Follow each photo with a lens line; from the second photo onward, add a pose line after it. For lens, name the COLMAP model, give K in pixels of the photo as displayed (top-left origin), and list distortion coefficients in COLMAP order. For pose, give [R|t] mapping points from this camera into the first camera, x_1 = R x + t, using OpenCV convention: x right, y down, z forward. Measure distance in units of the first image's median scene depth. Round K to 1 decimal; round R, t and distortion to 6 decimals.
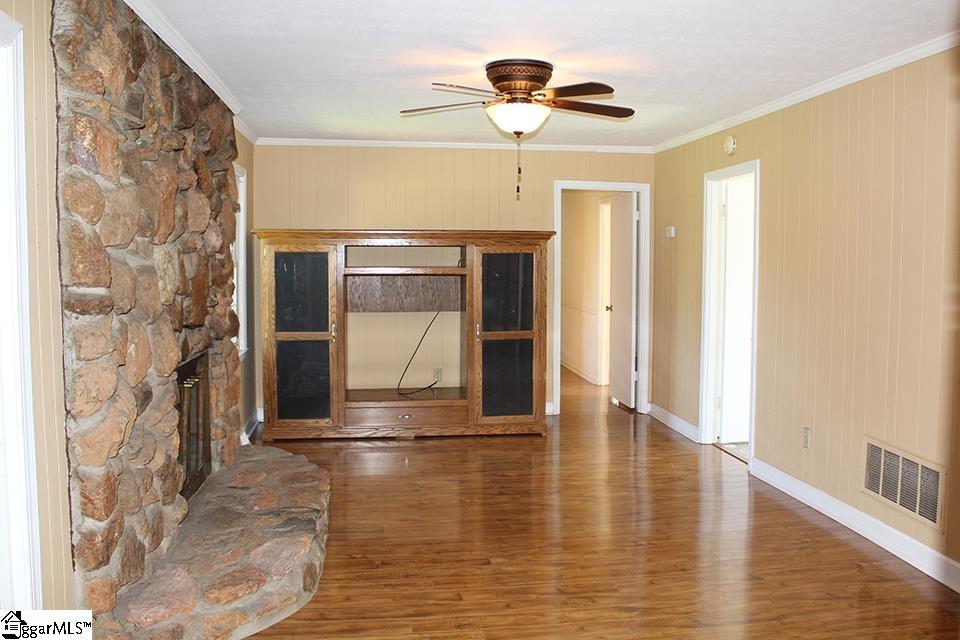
lens RADIAL K [[863.7, 0, 479.7], [0, 863.7, 322.2], [0, 0, 1]] dist [-0.015041, -0.004429]
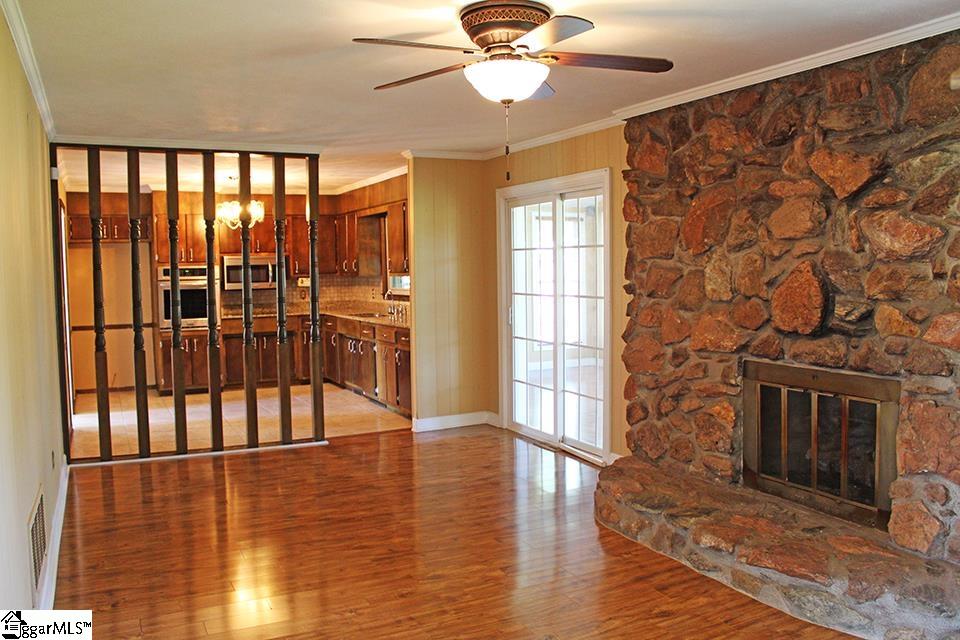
lens RADIAL K [[803.4, 0, 476.9], [0, 803.4, 316.7], [0, 0, 1]] dist [-0.140851, 0.109974]
pose [[-0.941909, 0.028365, -0.334669, 0.368675], [-0.017988, 0.990737, 0.134596, -0.147549], [0.335387, 0.132797, -0.932674, 1.971495]]
